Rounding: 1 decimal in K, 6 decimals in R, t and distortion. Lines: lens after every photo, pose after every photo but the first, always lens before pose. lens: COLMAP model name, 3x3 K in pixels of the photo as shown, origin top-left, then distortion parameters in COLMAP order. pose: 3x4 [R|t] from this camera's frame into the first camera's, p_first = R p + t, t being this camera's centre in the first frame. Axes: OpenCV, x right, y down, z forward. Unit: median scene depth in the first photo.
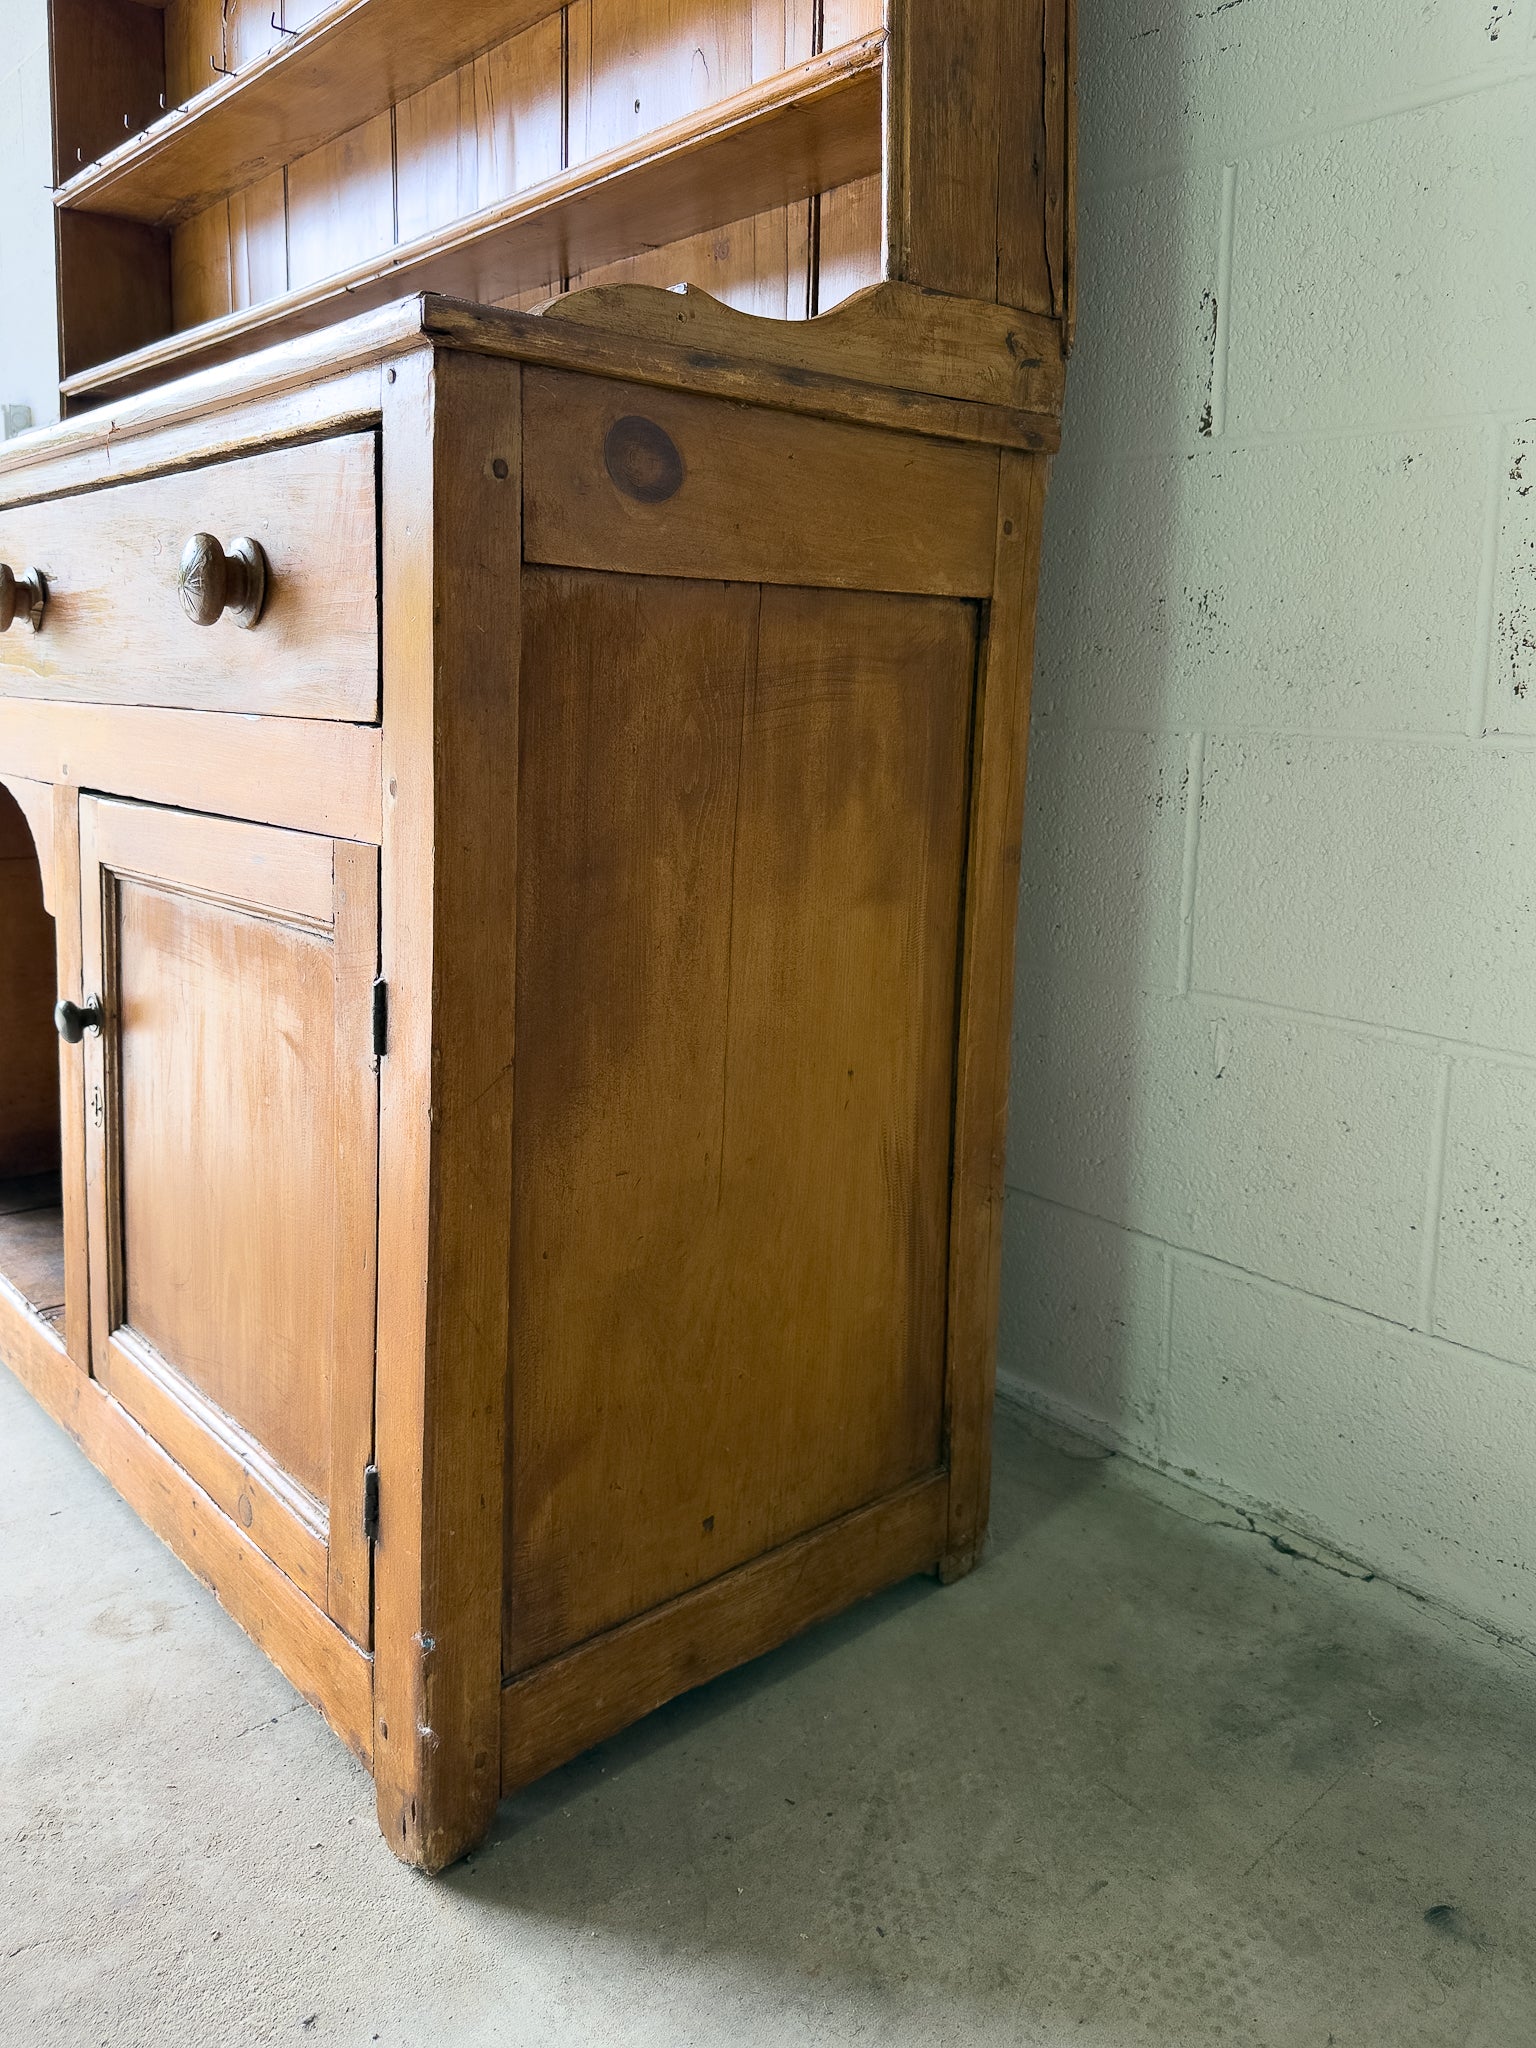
lens RADIAL K [[1544.5, 0, 735.8], [0, 1544.5, 861.9], [0, 0, 1]] dist [-0.000114, -0.040394]
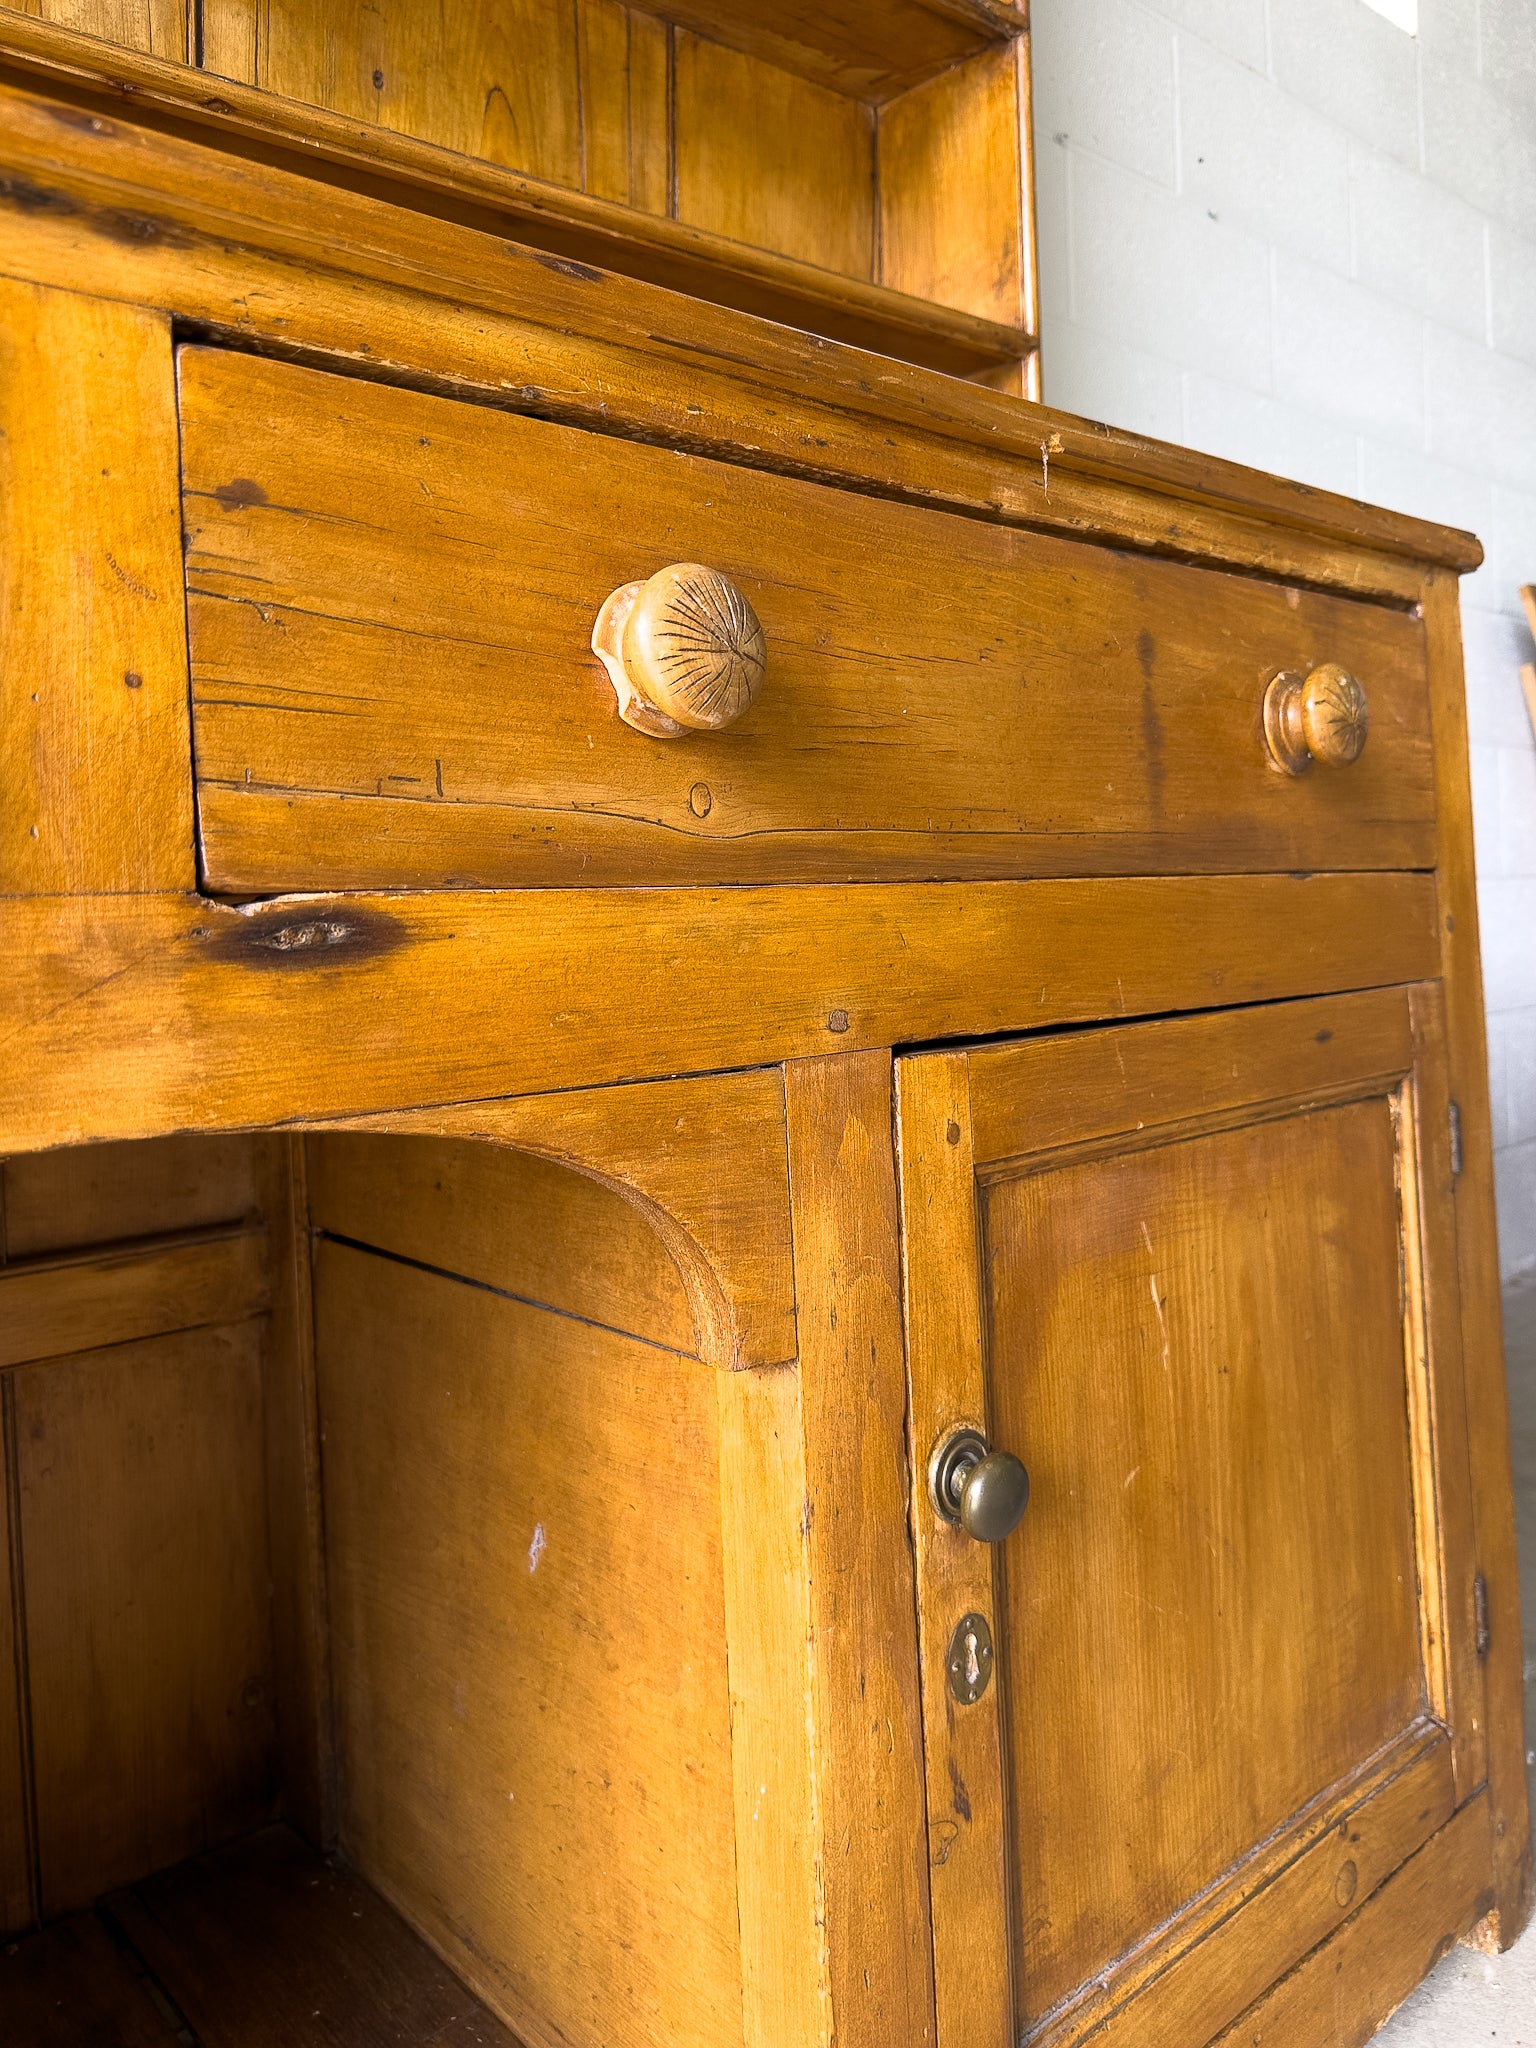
lens RADIAL K [[1497.3, 0, 764.6], [0, 1497.3, 888.5], [0, 0, 1]] dist [0.106390, -0.140358]
pose [[-0.010756, -0.008398, 0.999907, -1.054156], [0.147720, 0.988980, 0.009895, -0.125788], [-0.988971, 0.147813, -0.009397, 1.188812]]
